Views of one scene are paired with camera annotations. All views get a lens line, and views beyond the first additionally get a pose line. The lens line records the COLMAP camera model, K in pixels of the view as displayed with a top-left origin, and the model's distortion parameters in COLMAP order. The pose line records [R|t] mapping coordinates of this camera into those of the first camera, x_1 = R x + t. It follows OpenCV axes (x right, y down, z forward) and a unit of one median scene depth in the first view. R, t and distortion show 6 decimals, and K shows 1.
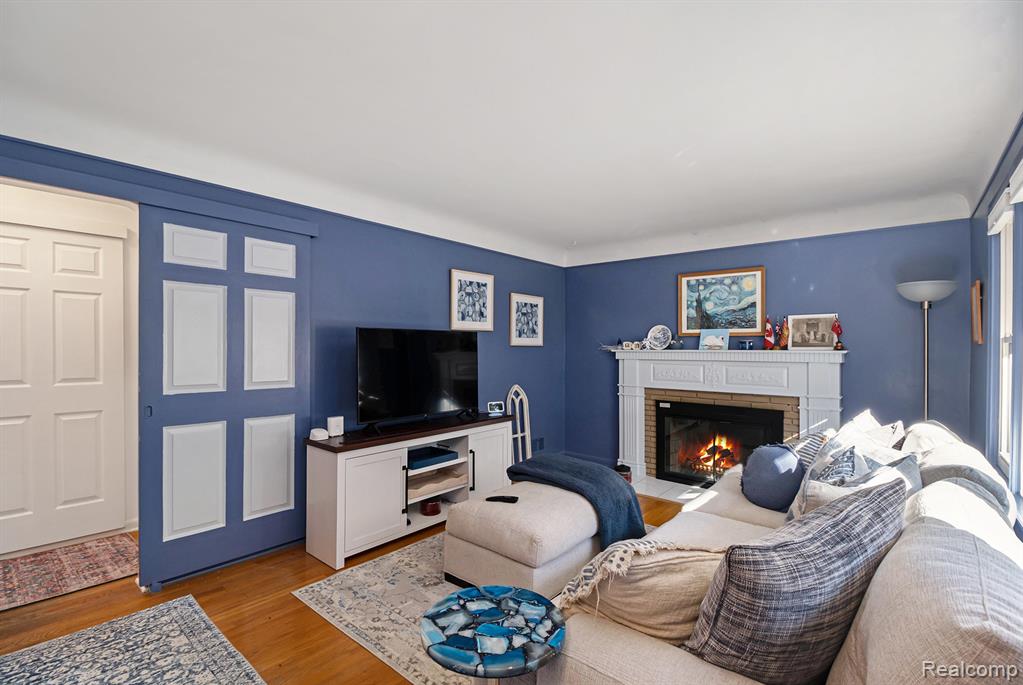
lens RADIAL K [[459.6, 0, 510.3], [0, 459.6, 346.0], [0, 0, 1]] dist [0.001555, 0.000060]
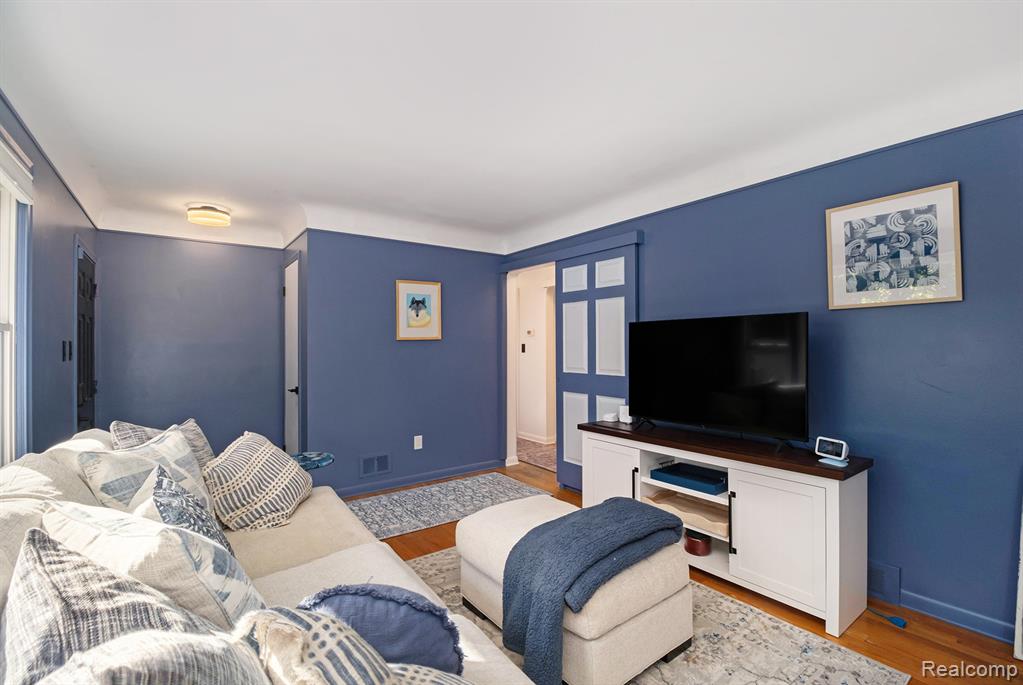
lens RADIAL K [[459.6, 0, 511.1], [0, 459.6, 343.3], [0, 0, 1]] dist [0.001555, 0.000060]
pose [[-0.227562, -0.017684, -0.973603, 0.815017], [-0.001148, 0.999839, -0.017892, 0.028682], [0.973763, -0.002954, -0.227546, 1.072903]]
